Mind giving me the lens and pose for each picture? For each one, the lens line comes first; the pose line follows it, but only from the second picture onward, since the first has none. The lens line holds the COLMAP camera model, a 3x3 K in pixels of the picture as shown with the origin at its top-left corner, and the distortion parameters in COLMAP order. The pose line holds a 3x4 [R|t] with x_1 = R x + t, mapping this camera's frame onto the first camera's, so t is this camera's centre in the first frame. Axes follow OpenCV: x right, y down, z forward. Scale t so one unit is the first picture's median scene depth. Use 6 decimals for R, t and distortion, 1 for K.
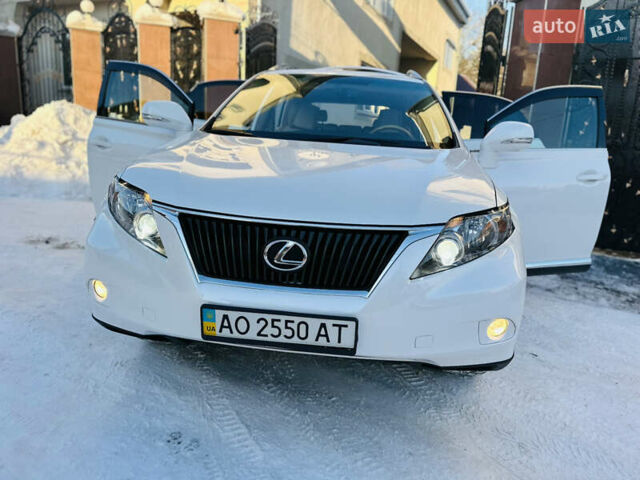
lens RADIAL K [[423.2, 0, 328.3], [0, 423.2, 228.5], [0, 0, 1]] dist [0.070744, -0.078202]
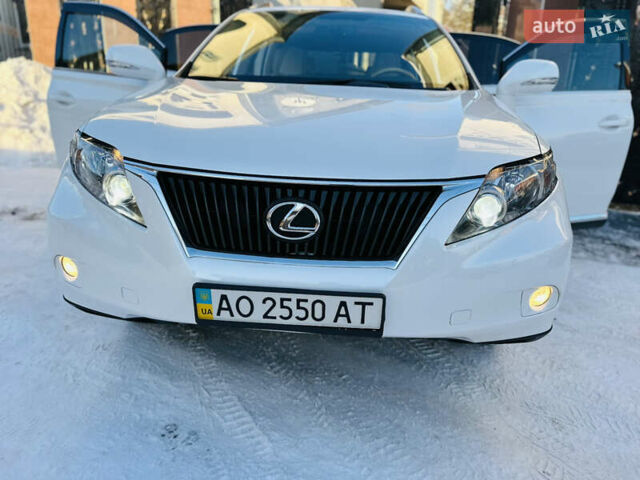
lens RADIAL K [[425.7, 0, 322.2], [0, 425.7, 231.4], [0, 0, 1]] dist [0.077371, -0.084148]
pose [[0.999189, -0.031636, 0.024928, -0.054377], [0.029175, 0.995183, 0.093595, 0.007090], [-0.027769, -0.092791, 0.995298, 0.146440]]
